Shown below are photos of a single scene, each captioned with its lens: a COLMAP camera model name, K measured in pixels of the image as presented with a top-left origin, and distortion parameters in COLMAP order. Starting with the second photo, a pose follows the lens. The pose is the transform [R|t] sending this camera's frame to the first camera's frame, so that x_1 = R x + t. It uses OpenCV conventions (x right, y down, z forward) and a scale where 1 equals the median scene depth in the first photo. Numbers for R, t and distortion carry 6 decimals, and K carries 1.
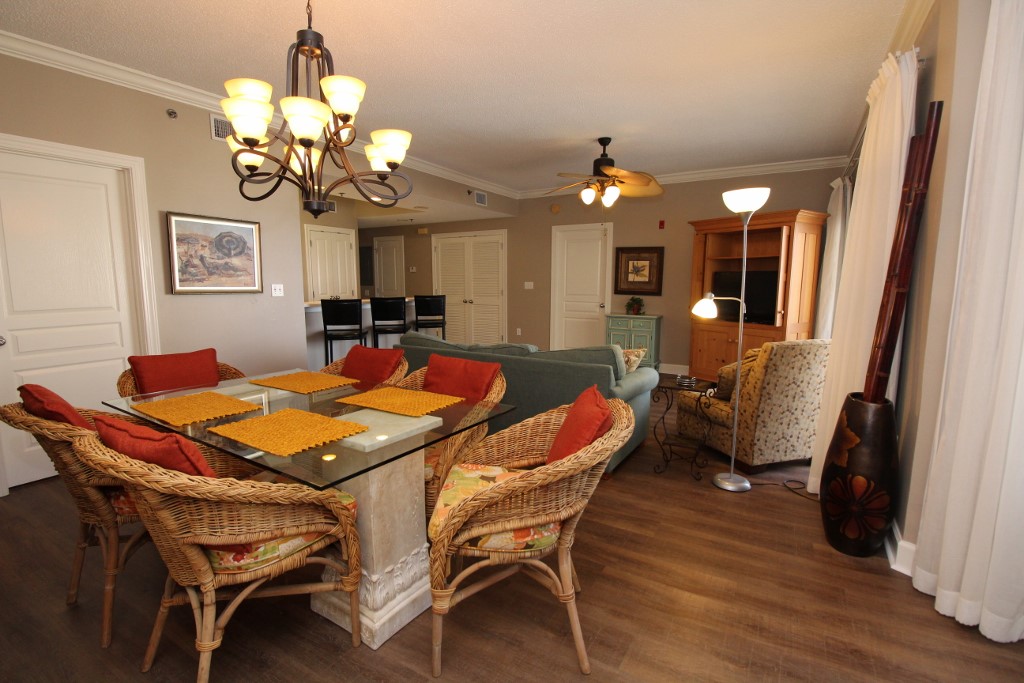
lens RADIAL K [[477.0, 0, 509.7], [0, 477.0, 339.4], [0, 0, 1]] dist [0.004160, -0.014135]
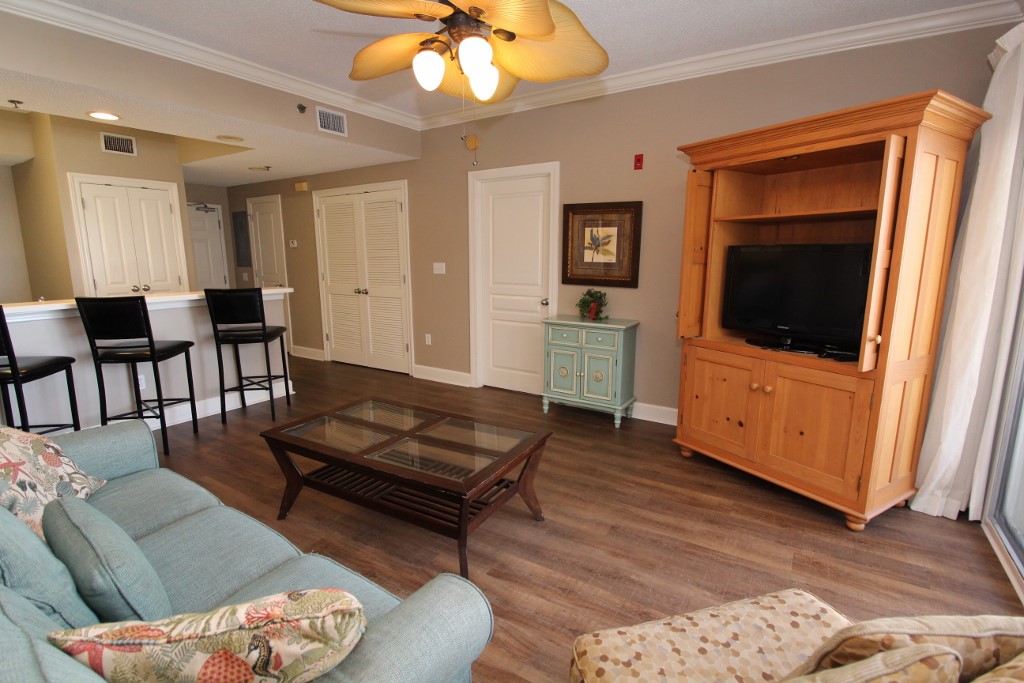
lens RADIAL K [[486.5, 0, 512.0], [0, 486.5, 341.5], [0, 0, 1]] dist [-0.005674, -0.015227]
pose [[0.999408, 0.004131, -0.034154, 0.183182], [-0.002371, 0.998674, 0.051427, -0.055711], [0.034321, -0.051316, 0.998093, 0.397451]]
